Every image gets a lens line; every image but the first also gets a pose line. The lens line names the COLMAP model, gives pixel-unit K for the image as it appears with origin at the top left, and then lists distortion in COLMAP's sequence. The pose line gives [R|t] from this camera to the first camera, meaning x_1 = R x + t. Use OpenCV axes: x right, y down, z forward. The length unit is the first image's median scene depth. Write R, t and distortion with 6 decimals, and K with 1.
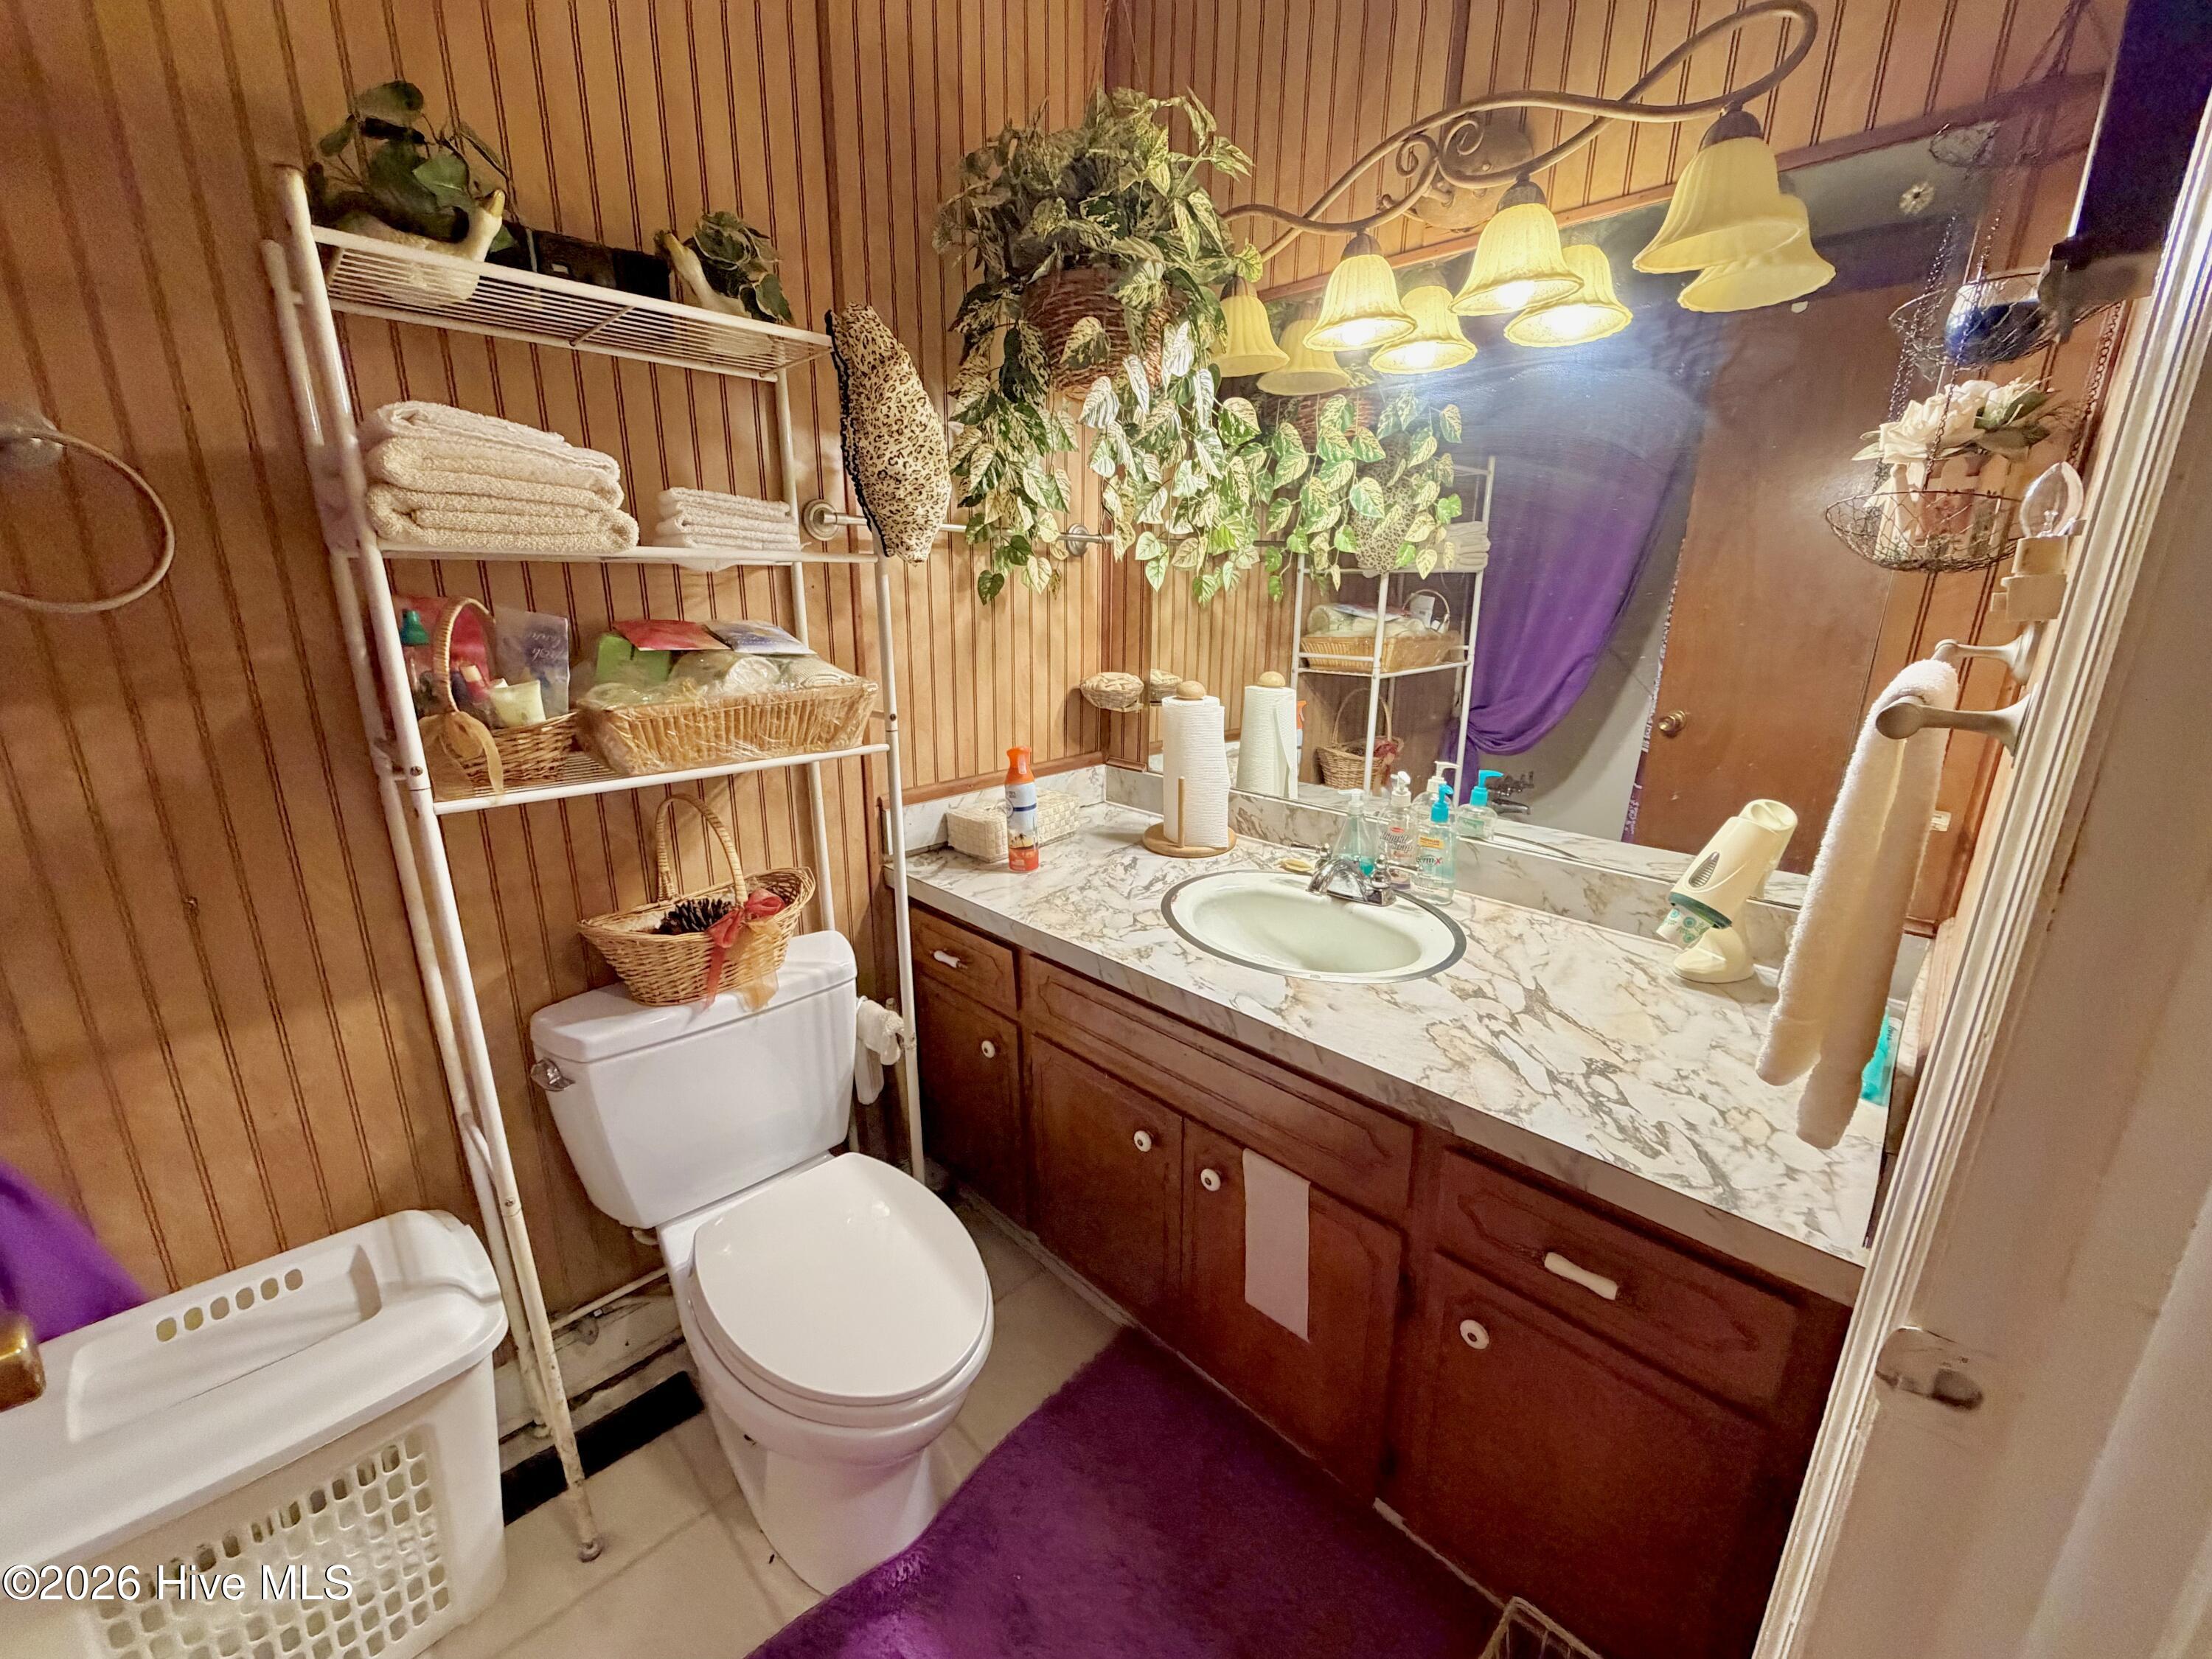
lens RADIAL K [[883.1, 0, 1098.1], [0, 883.1, 830.5], [0, 0, 1]] dist [-0.000642, 0.000844]
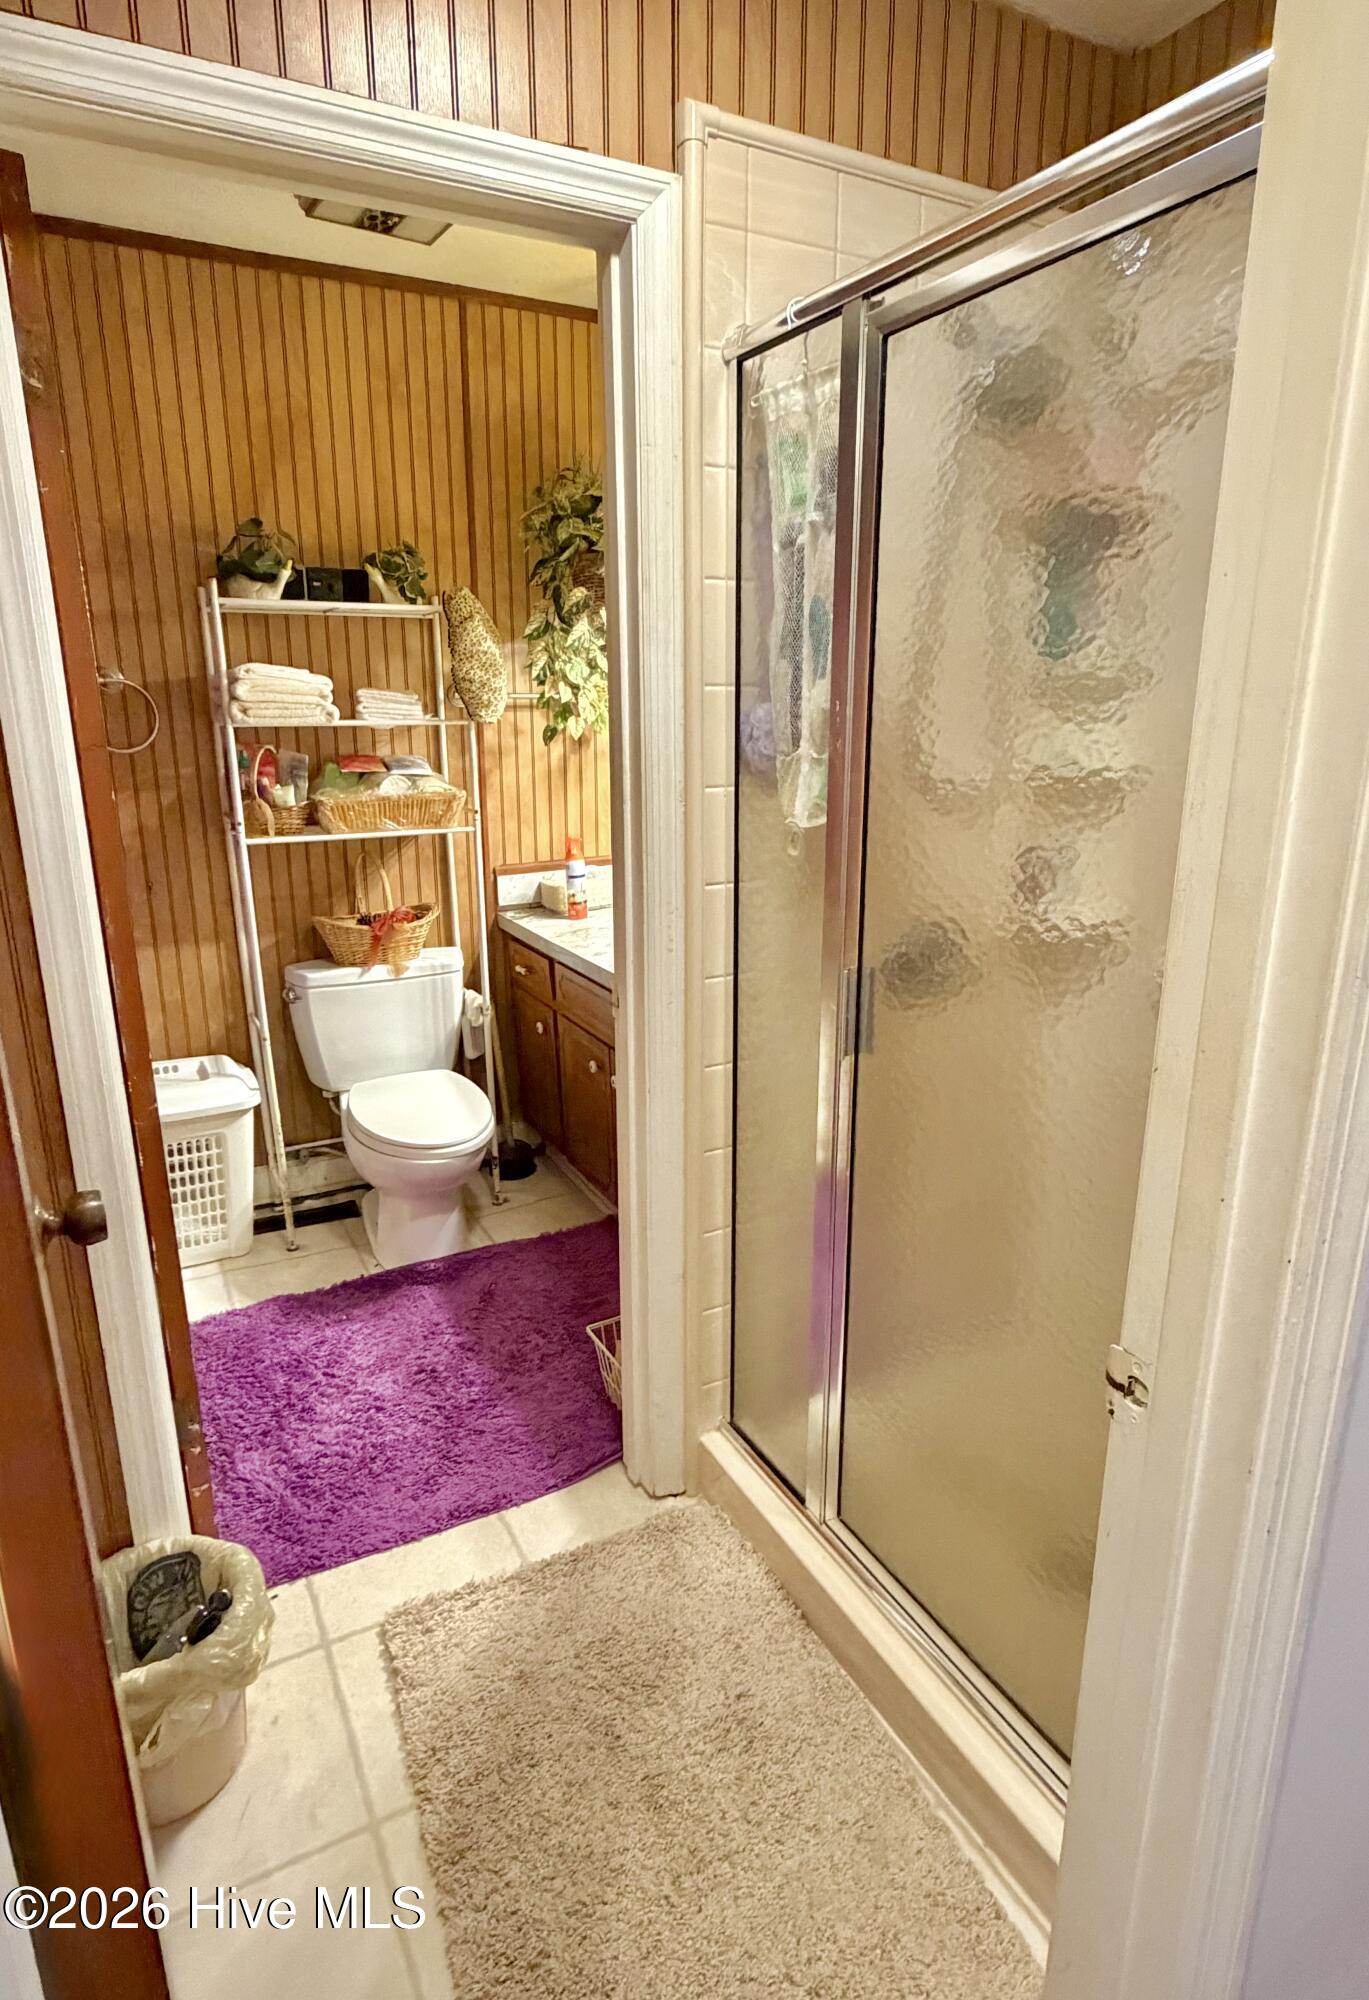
lens RADIAL K [[1113.1, 0, 688.2], [0, 1113.1, 998.8], [0, 0, 1]] dist [0.007832, -0.000896]
pose [[0.957788, 0.068540, -0.279185, 0.892372], [-0.069706, 0.997551, 0.005762, 0.219105], [0.278896, 0.013942, 0.960220, -1.091786]]
